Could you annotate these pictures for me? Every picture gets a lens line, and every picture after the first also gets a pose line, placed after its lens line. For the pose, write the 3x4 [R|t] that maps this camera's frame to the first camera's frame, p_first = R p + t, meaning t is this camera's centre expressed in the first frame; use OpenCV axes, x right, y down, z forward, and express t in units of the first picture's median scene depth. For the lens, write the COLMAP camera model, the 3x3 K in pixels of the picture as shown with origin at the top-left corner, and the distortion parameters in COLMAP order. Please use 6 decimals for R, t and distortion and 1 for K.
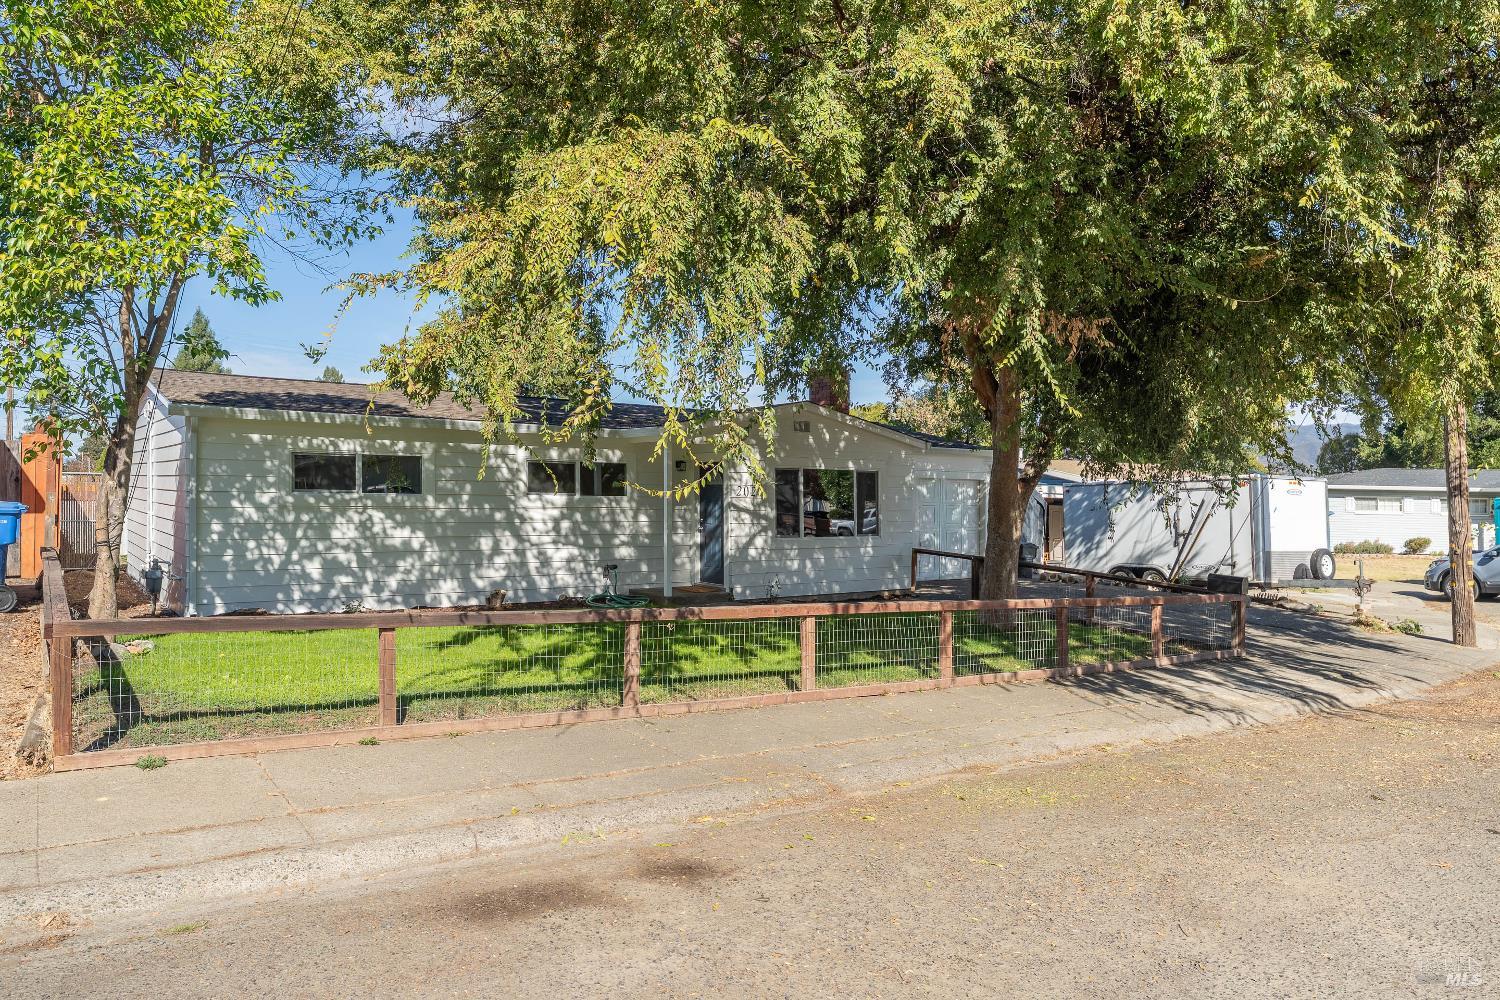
lens RADIAL K [[975.6, 0, 758.6], [0, 975.6, 588.0], [0, 0, 1]] dist [-0.000066, -0.004569]
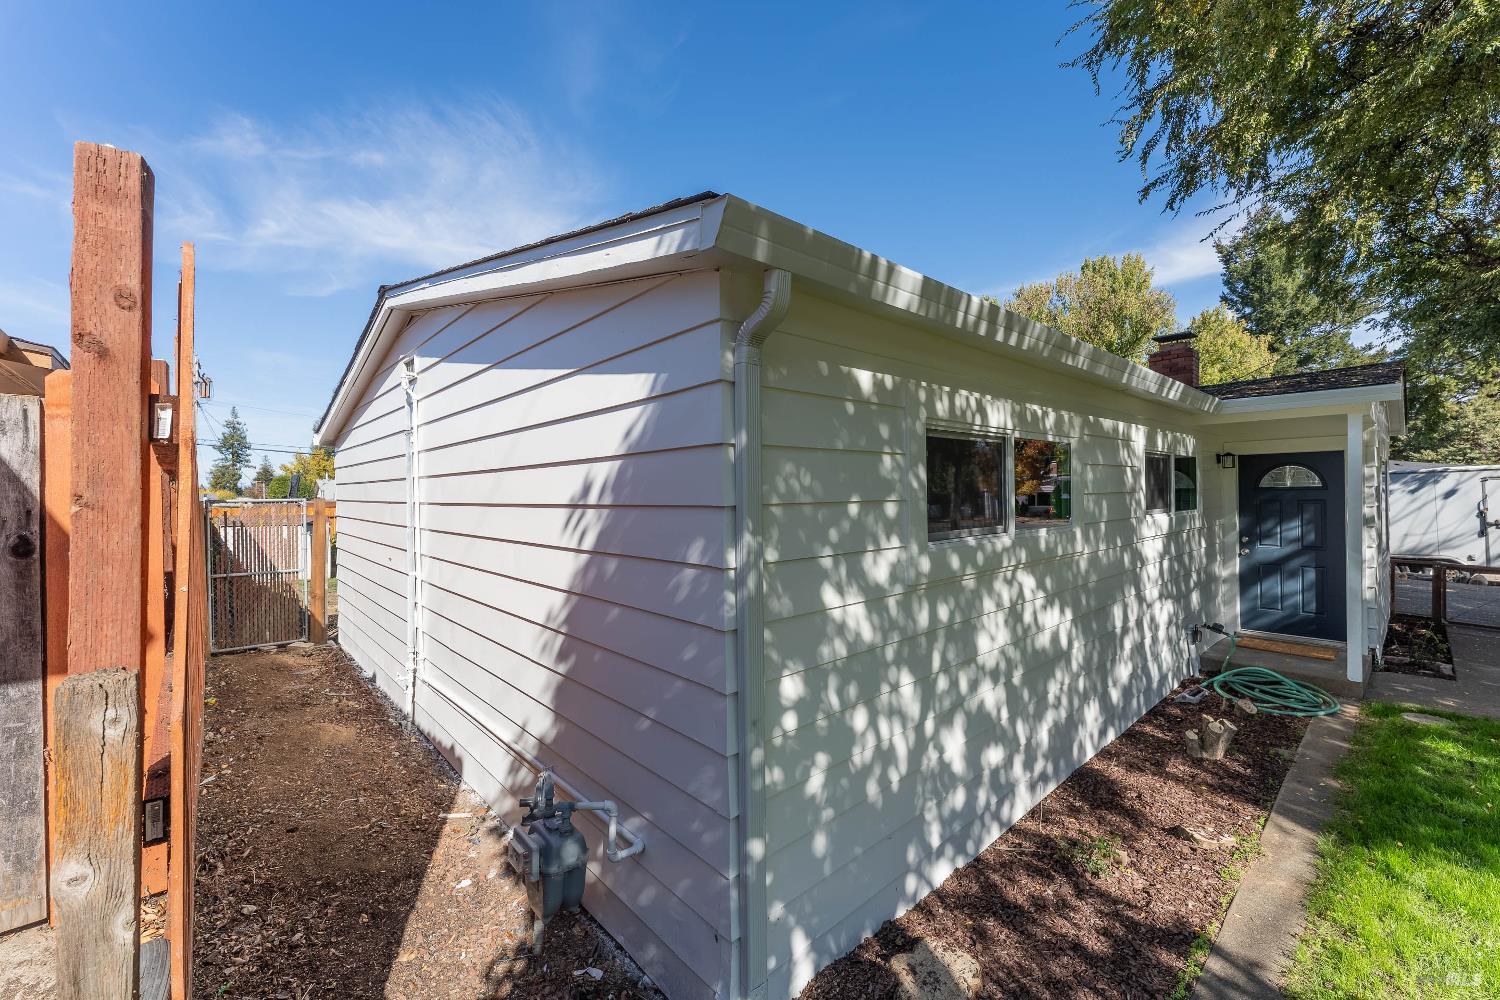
lens RADIAL K [[612.5, 0, 751.2], [0, 612.5, 536.2], [0, 0, 1]] dist [-0.002502, 0.000133]
pose [[0.992904, -0.039142, 0.112291, -0.516039], [0.041934, 0.998865, -0.022603, -0.090265], [-0.111279, 0.027152, 0.993418, 0.724337]]
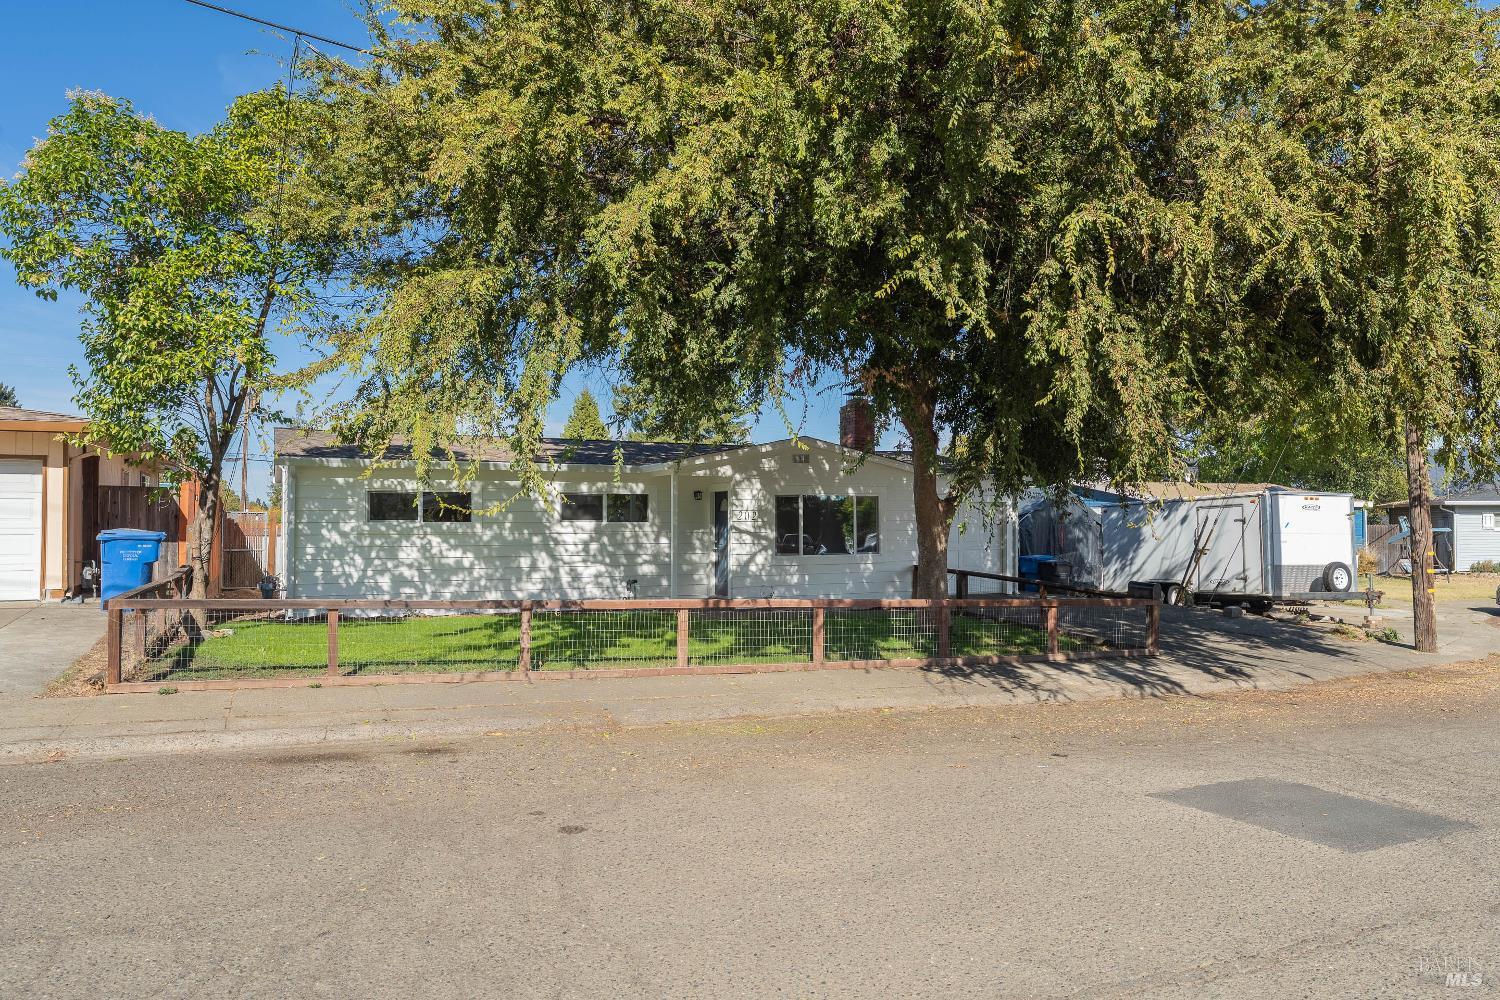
lens RADIAL K [[967.6, 0, 764.1], [0, 967.6, 591.4], [0, 0, 1]] dist [0.000085, -0.004864]
pose [[0.984013, -0.005786, -0.178001, 0.236617], [0.000779, 0.999602, -0.028188, 0.026106], [0.178093, 0.027599, 0.983627, -0.140288]]
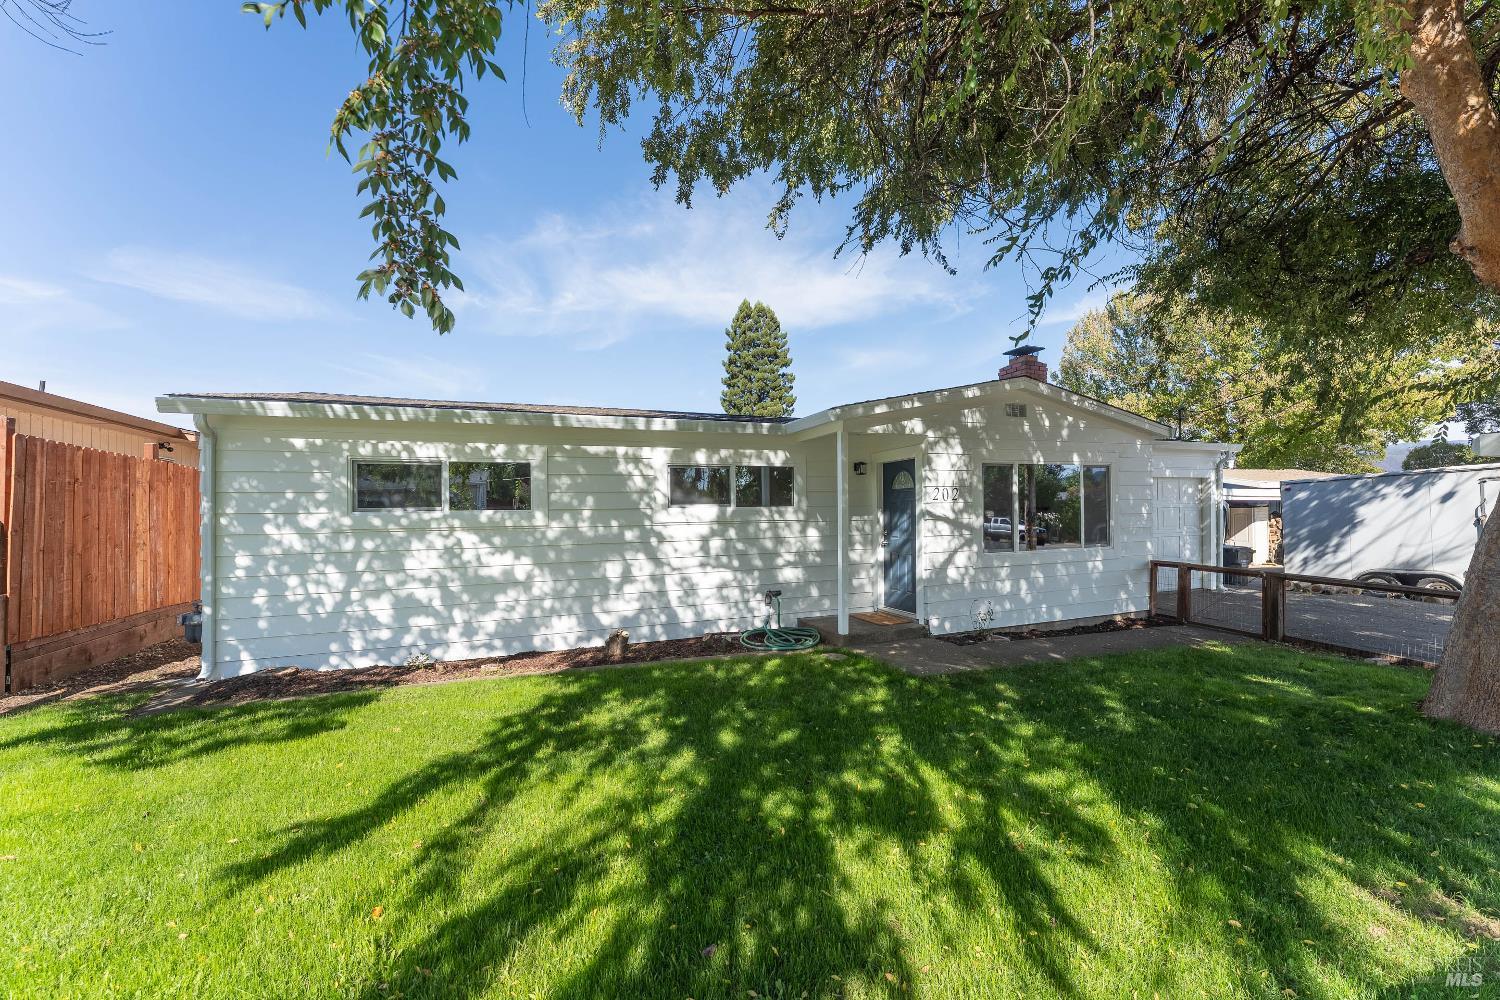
lens RADIAL K [[597.7, 0, 764.6], [0, 597.7, 546.8], [0, 0, 1]] dist [-0.005135, 0.000083]
pose [[0.970316, -0.017295, -0.241223, -0.041212], [0.008212, 0.999221, -0.038608, -0.045510], [0.241702, 0.035481, 0.969702, 0.568732]]
